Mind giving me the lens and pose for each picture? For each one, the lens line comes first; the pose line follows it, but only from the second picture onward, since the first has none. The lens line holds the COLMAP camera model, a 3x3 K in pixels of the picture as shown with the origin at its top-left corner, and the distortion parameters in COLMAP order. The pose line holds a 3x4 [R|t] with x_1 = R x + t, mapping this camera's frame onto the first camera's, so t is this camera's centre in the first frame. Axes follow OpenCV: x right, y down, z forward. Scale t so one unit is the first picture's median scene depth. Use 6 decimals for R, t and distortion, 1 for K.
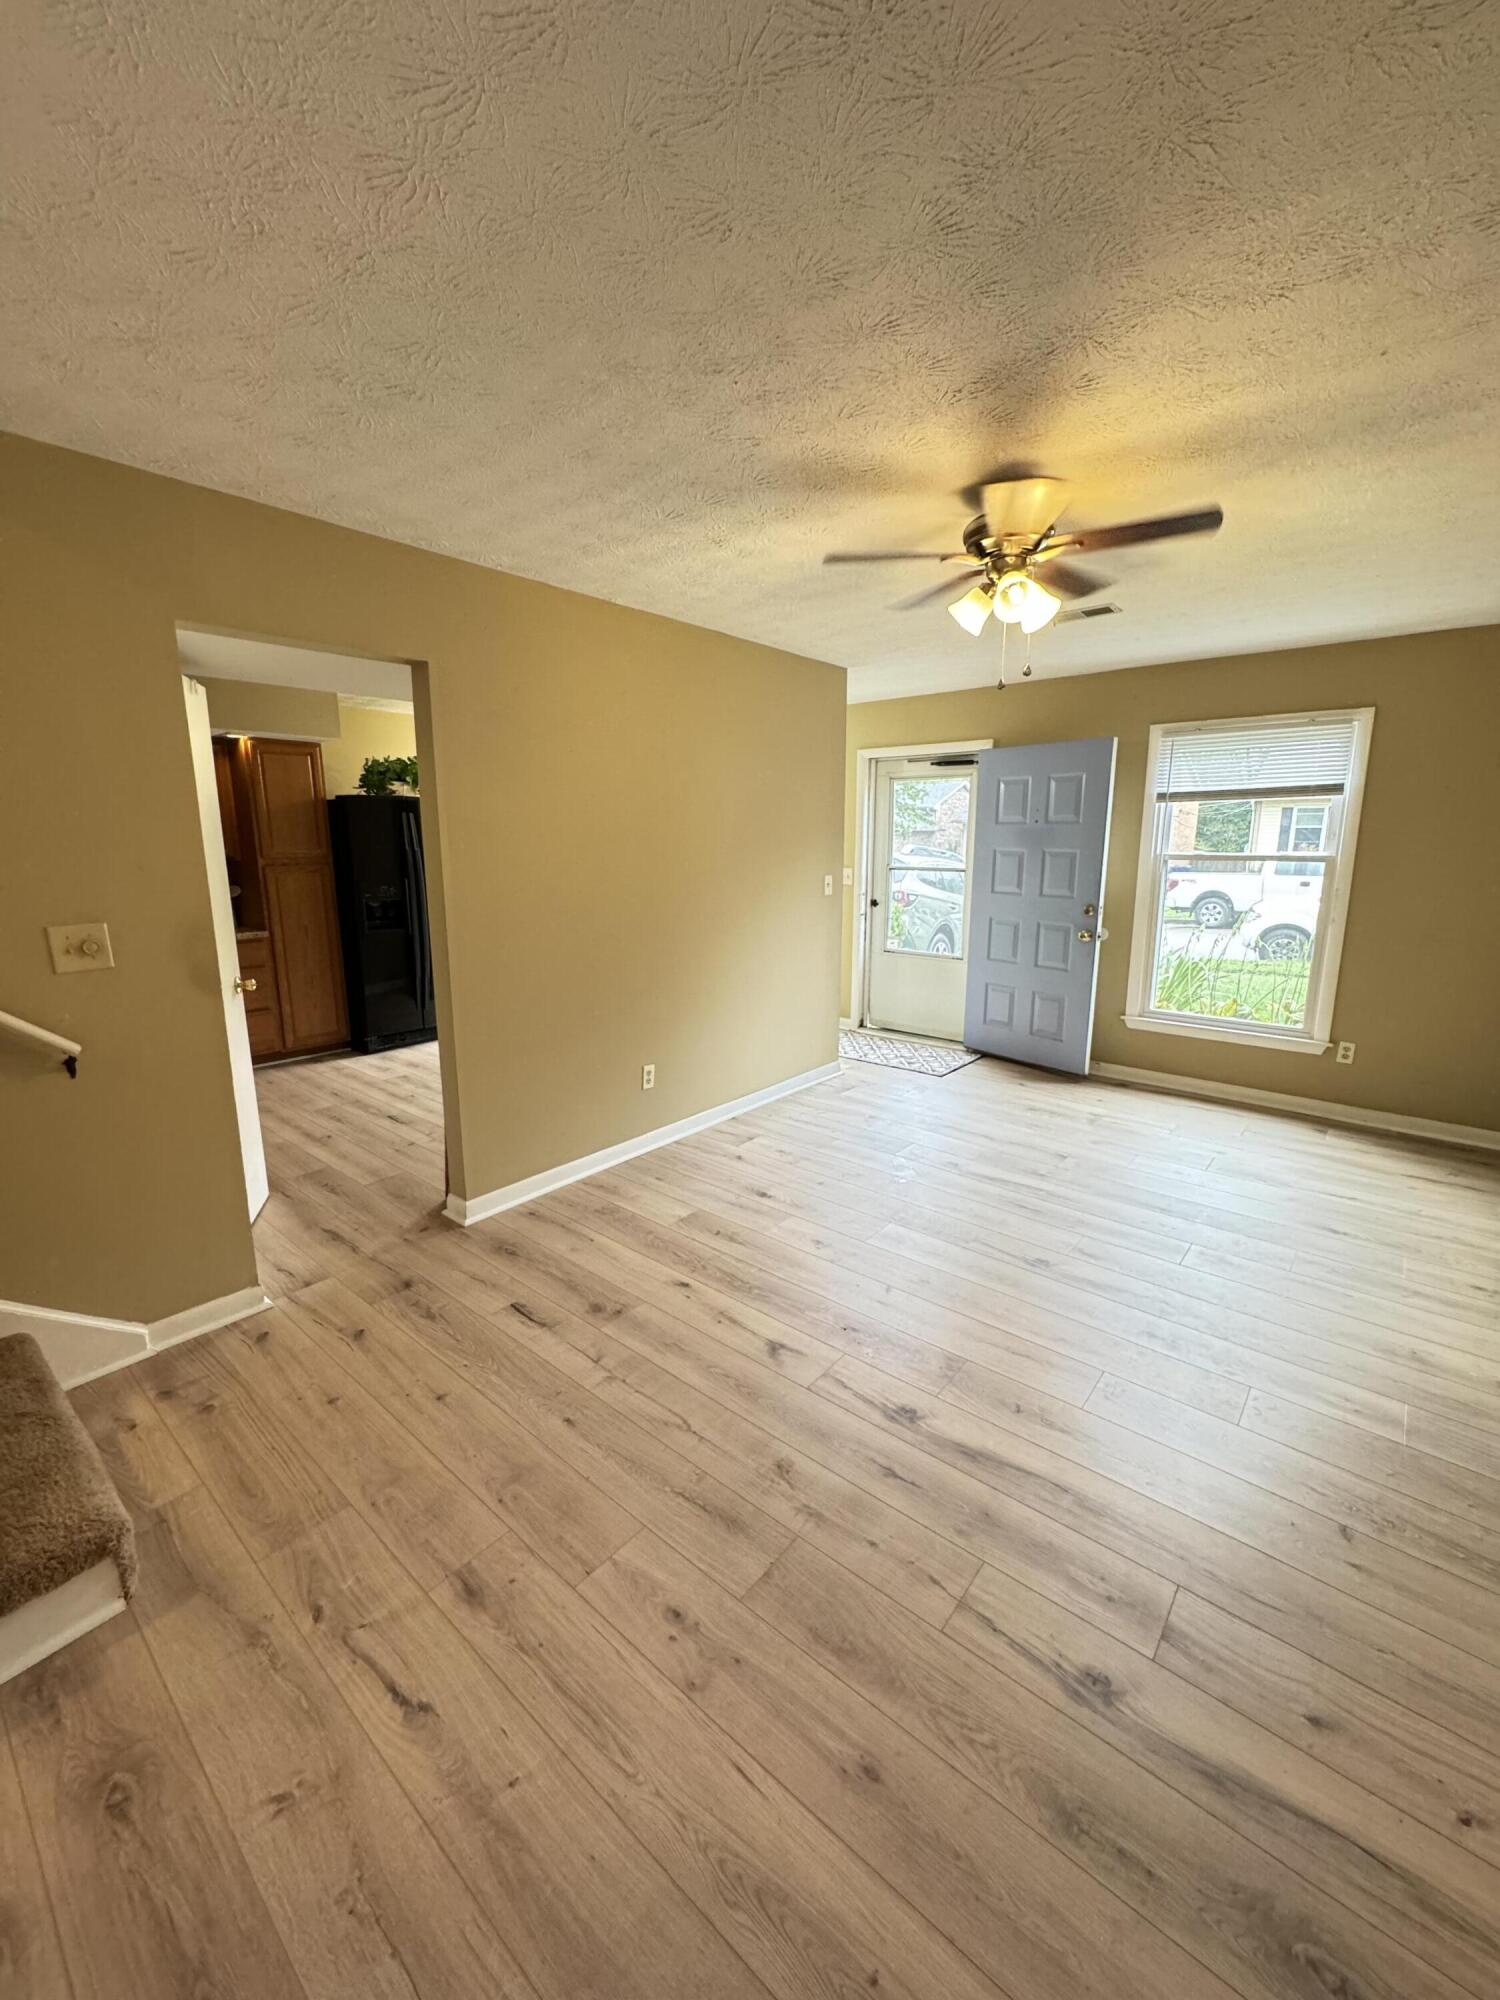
lens RADIAL K [[797.9, 0, 750.7], [0, 797.9, 996.8], [0, 0, 1]] dist [-0.001643, 0.000094]
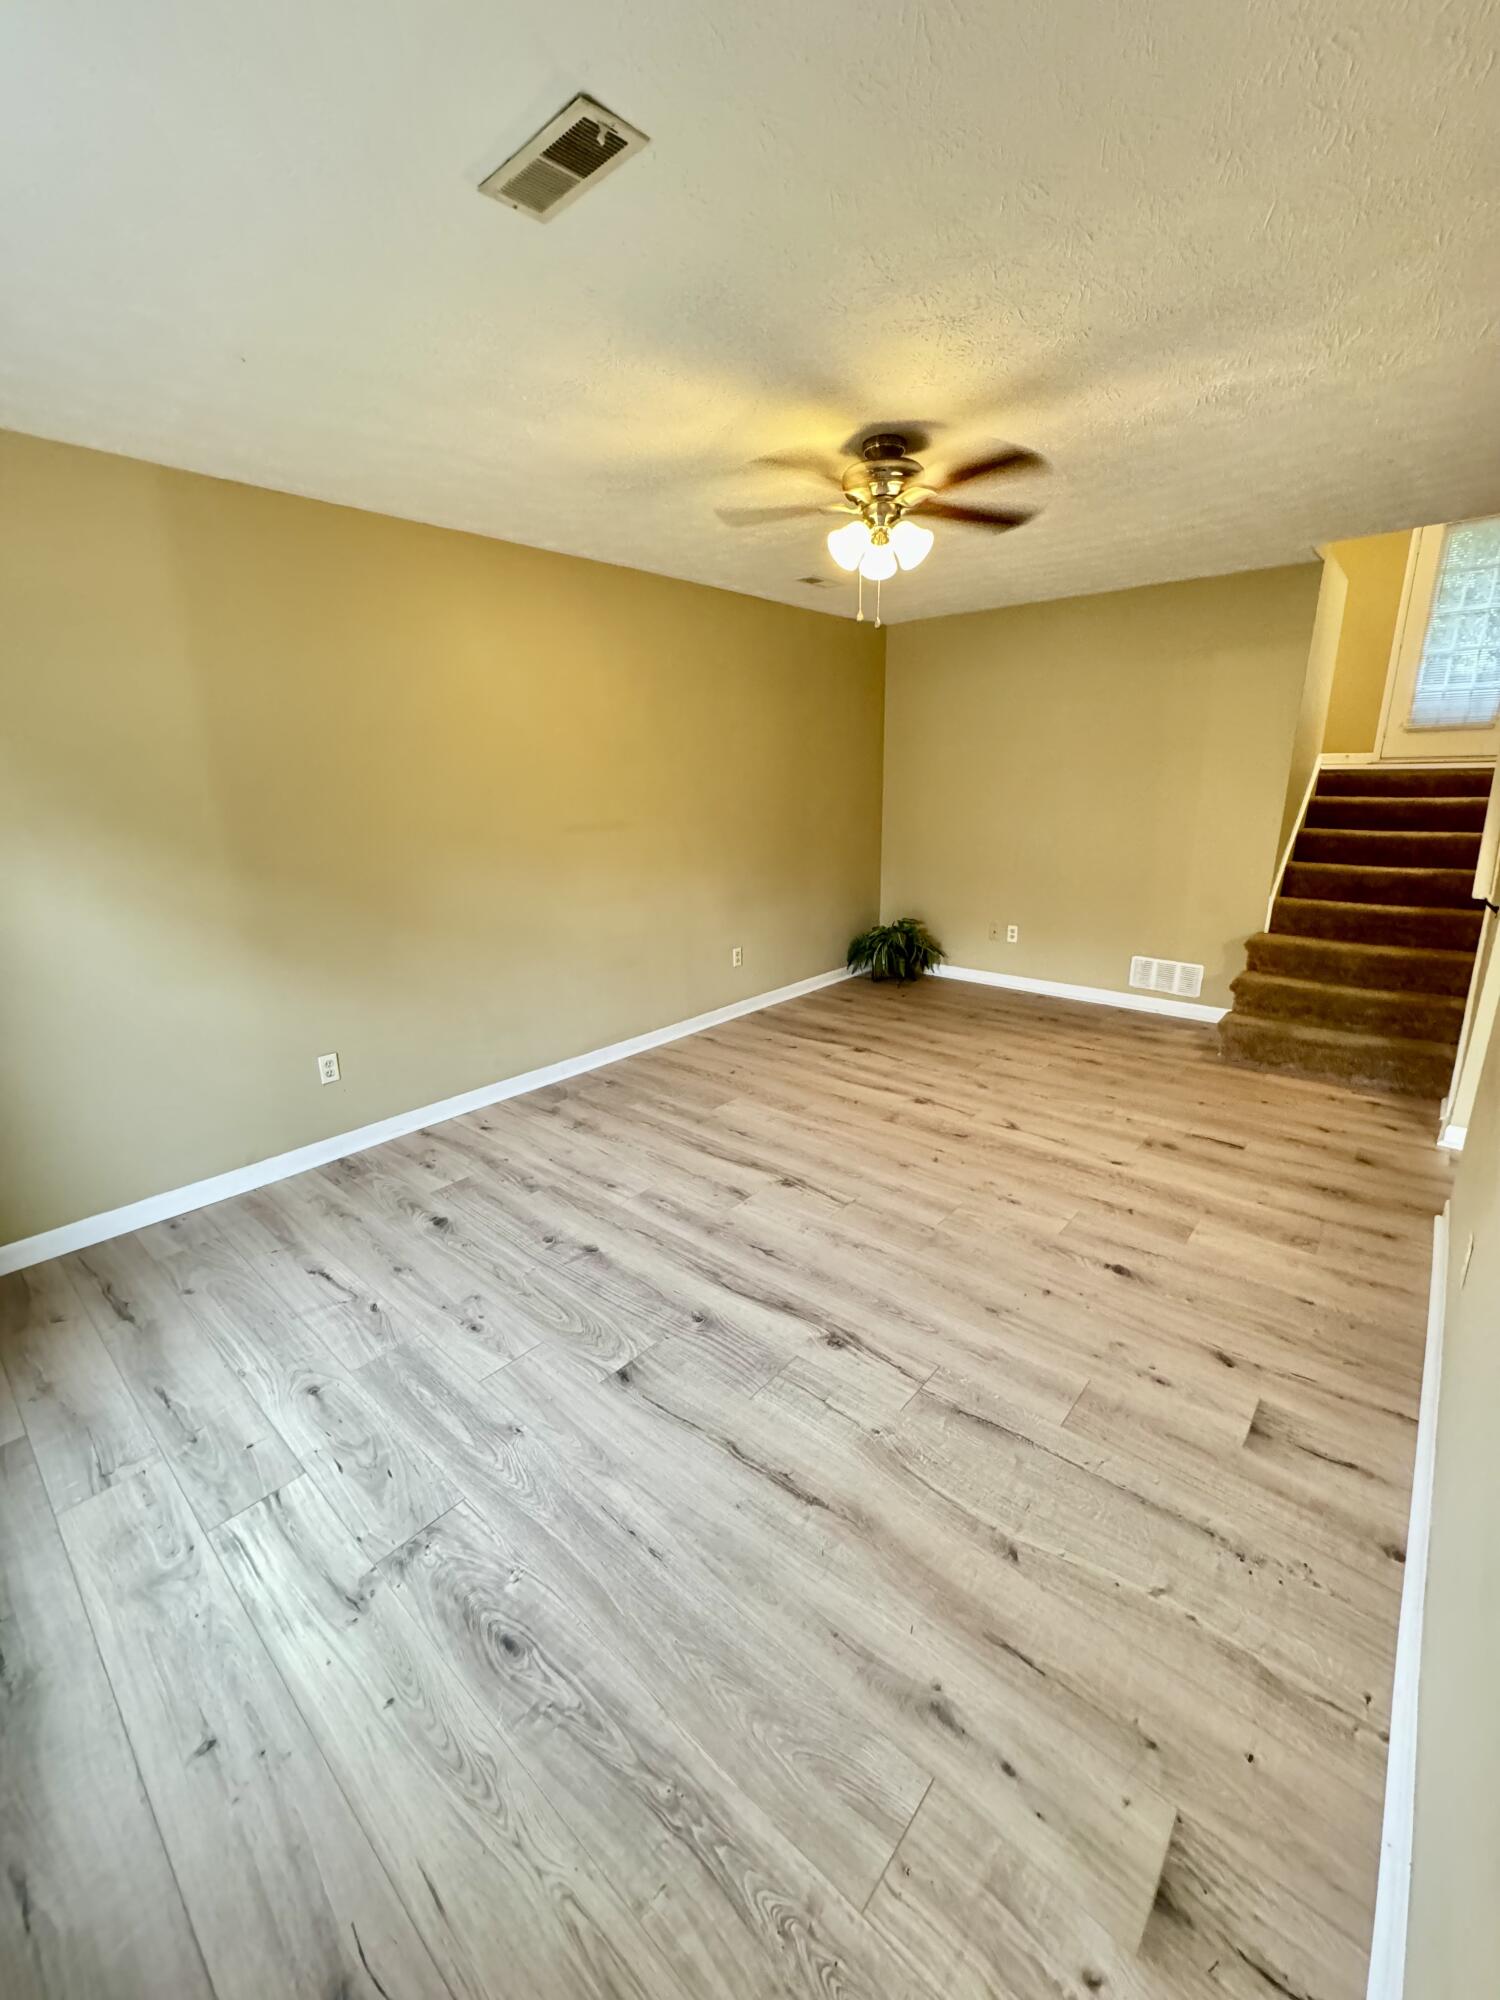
lens RADIAL K [[797.9, 0, 750.7], [0, 797.9, 996.8], [0, 0, 1]] dist [-0.001643, 0.000094]
pose [[-0.999610, 0.014513, 0.023849, 0.386836], [0.023759, 0.890821, 0.453732, -0.359637], [-0.014661, 0.454122, -0.890819, 1.822455]]
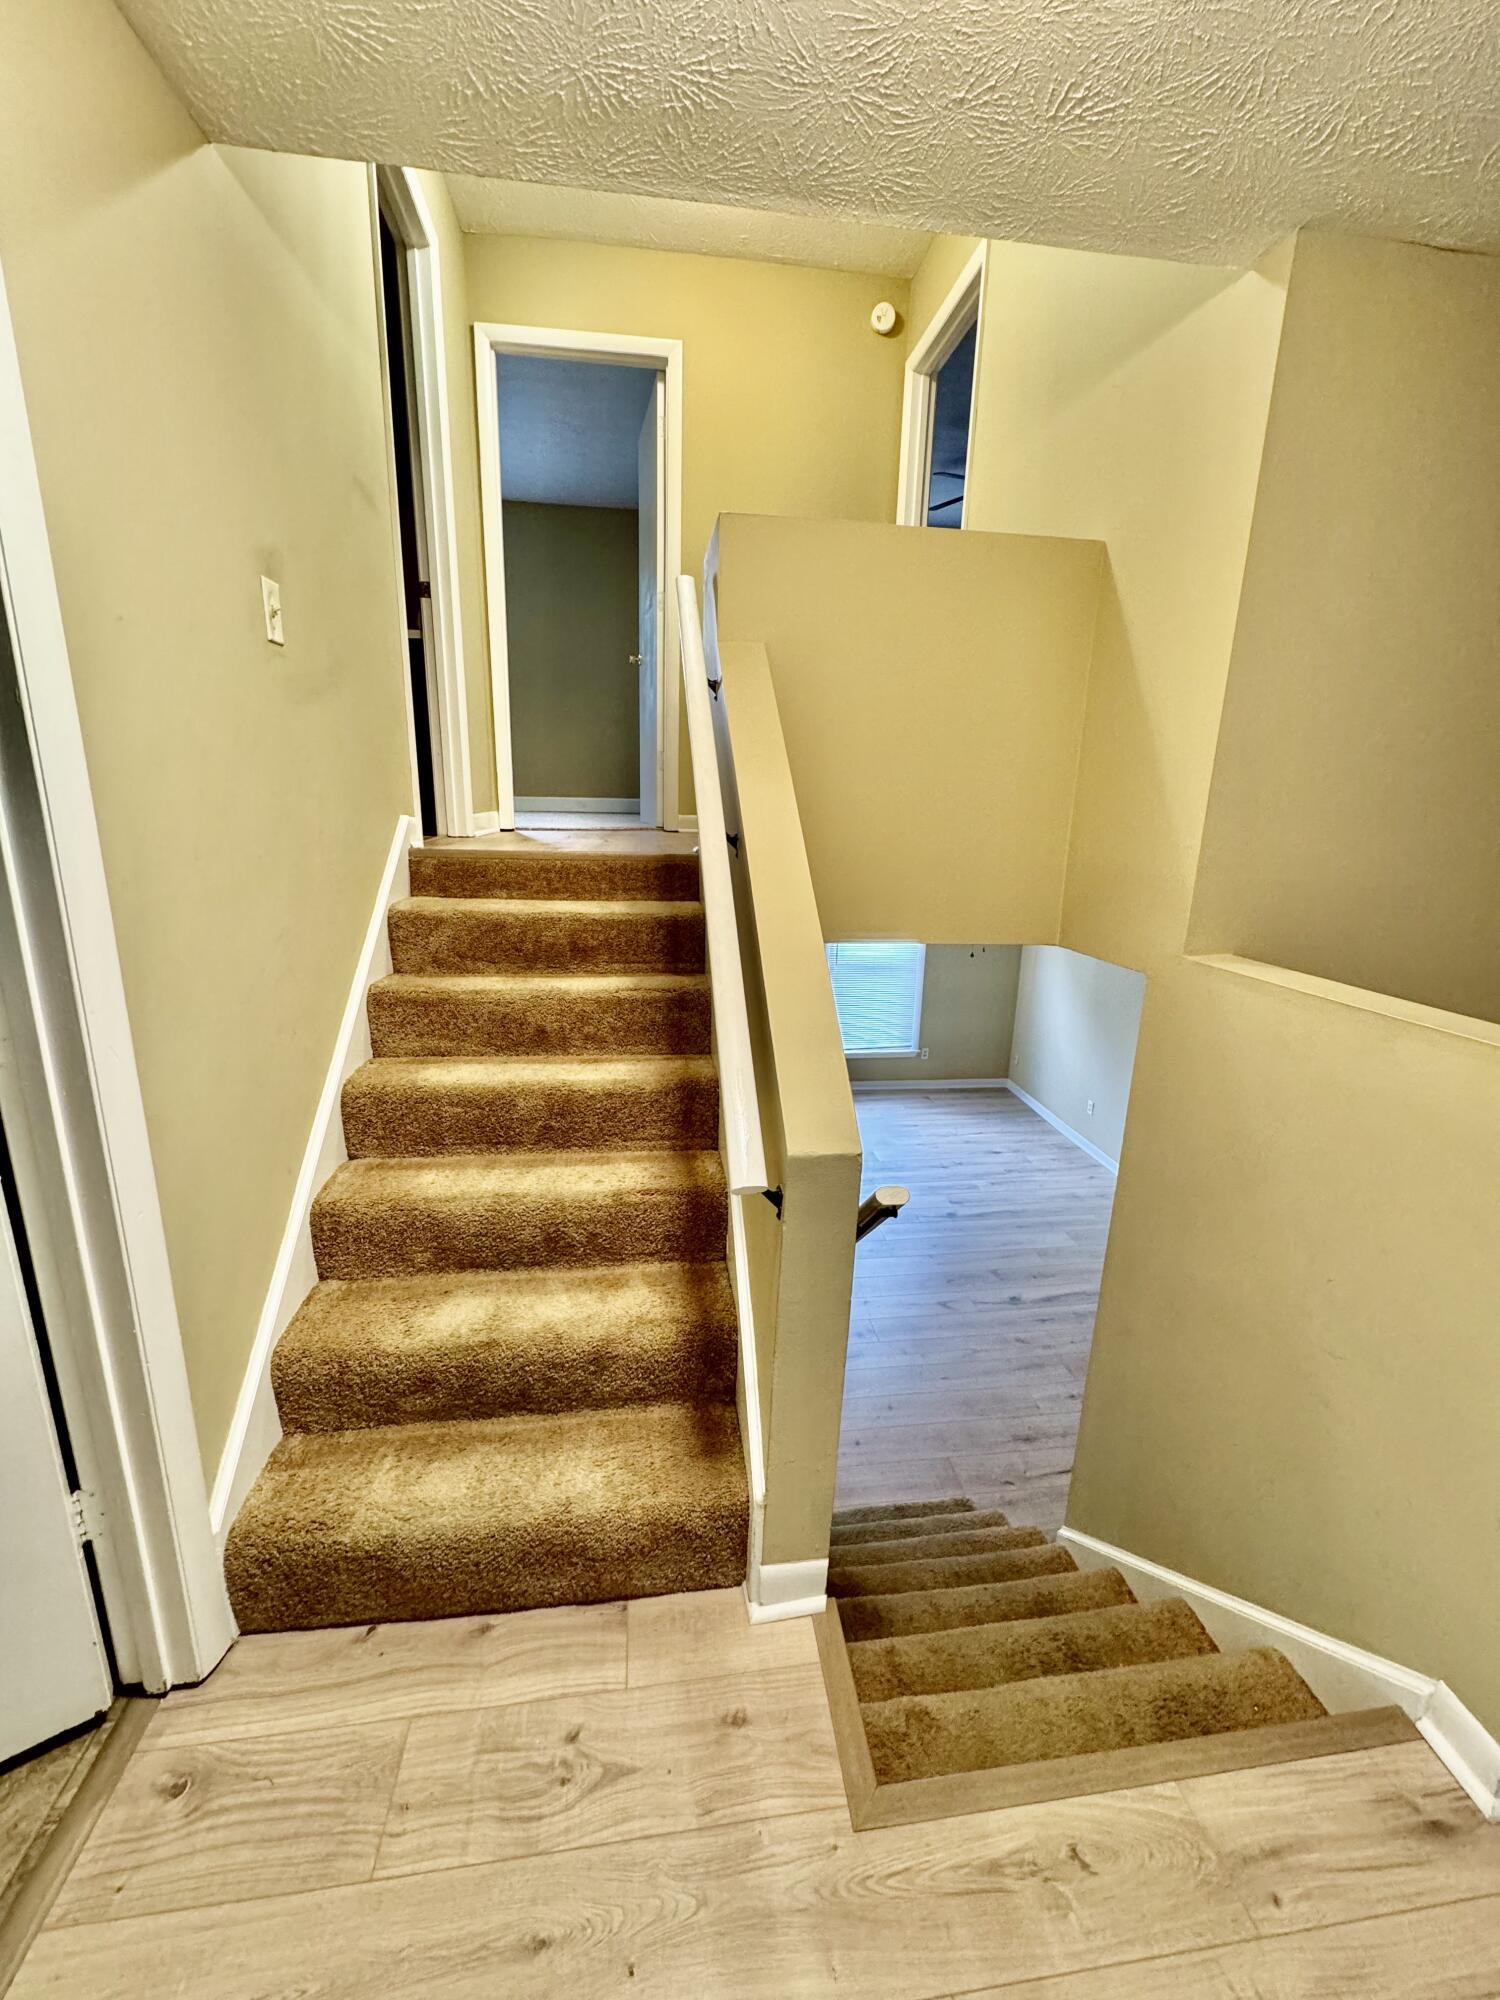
lens RADIAL K [[797.9, 0, 750.7], [0, 797.9, 996.8], [0, 0, 1]] dist [-0.001643, 0.000094]
pose [[0.673275, -0.160416, 0.721781, -1.305572], [0.119860, 0.986949, 0.107545, -0.468957], [-0.729612, 0.014105, 0.683715, 0.004849]]
